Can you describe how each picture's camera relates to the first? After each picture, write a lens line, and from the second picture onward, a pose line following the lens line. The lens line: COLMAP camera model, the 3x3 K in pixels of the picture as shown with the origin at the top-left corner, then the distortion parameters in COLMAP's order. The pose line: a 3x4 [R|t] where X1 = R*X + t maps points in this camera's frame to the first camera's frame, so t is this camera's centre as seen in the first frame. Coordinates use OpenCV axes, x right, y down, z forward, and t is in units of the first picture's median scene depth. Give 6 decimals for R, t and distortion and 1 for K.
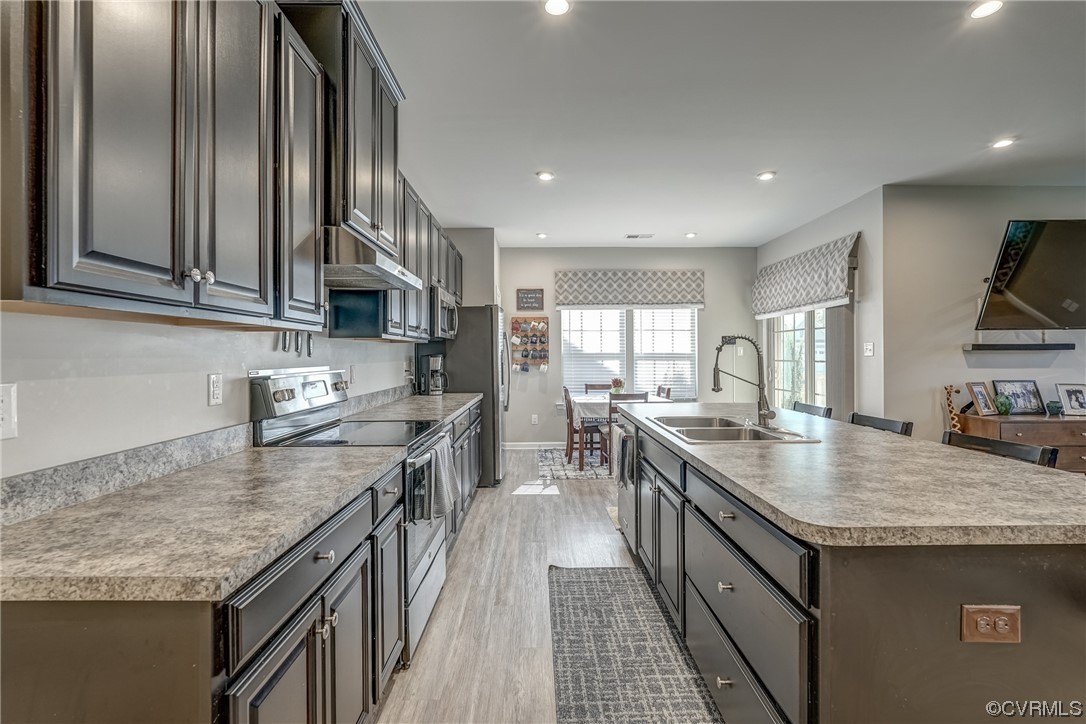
lens RADIAL K [[487.6, 0, 542.5], [0, 487.6, 355.3], [0, 0, 1]] dist [-0.011325, 0.006161]
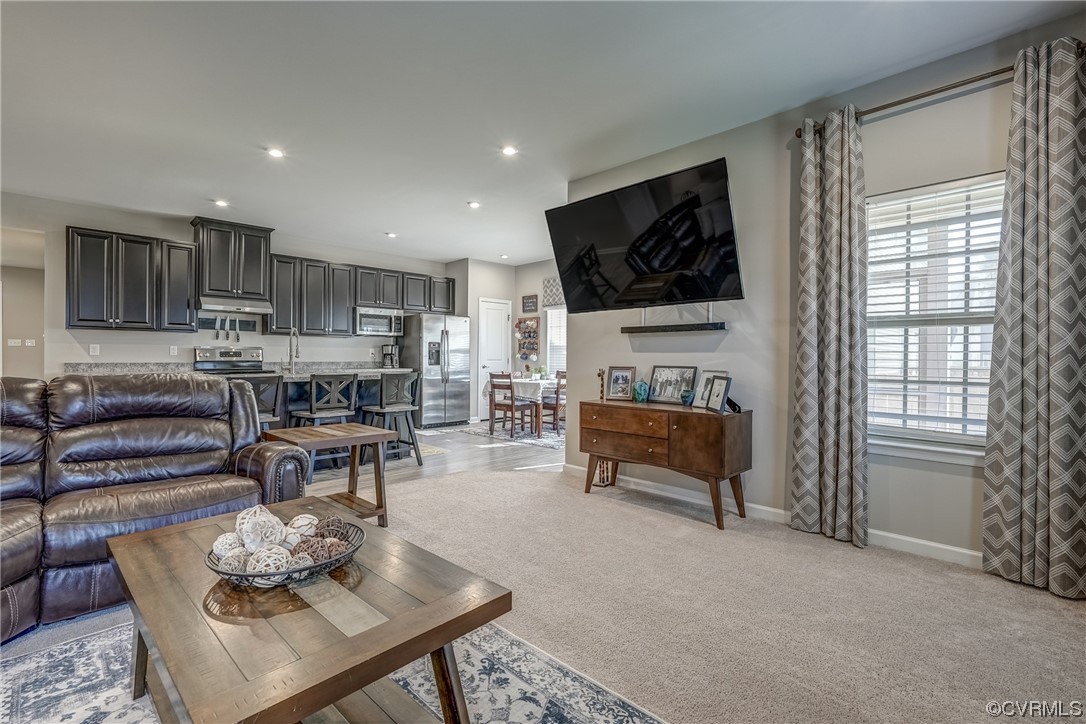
lens RADIAL K [[487.6, 0, 537.9], [0, 487.6, 360.5], [0, 0, 1]] dist [-0.011325, 0.006161]
pose [[0.694178, 0.012783, -0.719689, 1.377161], [-0.009121, 0.999918, 0.008963, 0.034120], [0.719745, 0.000342, 0.694238, 0.197266]]
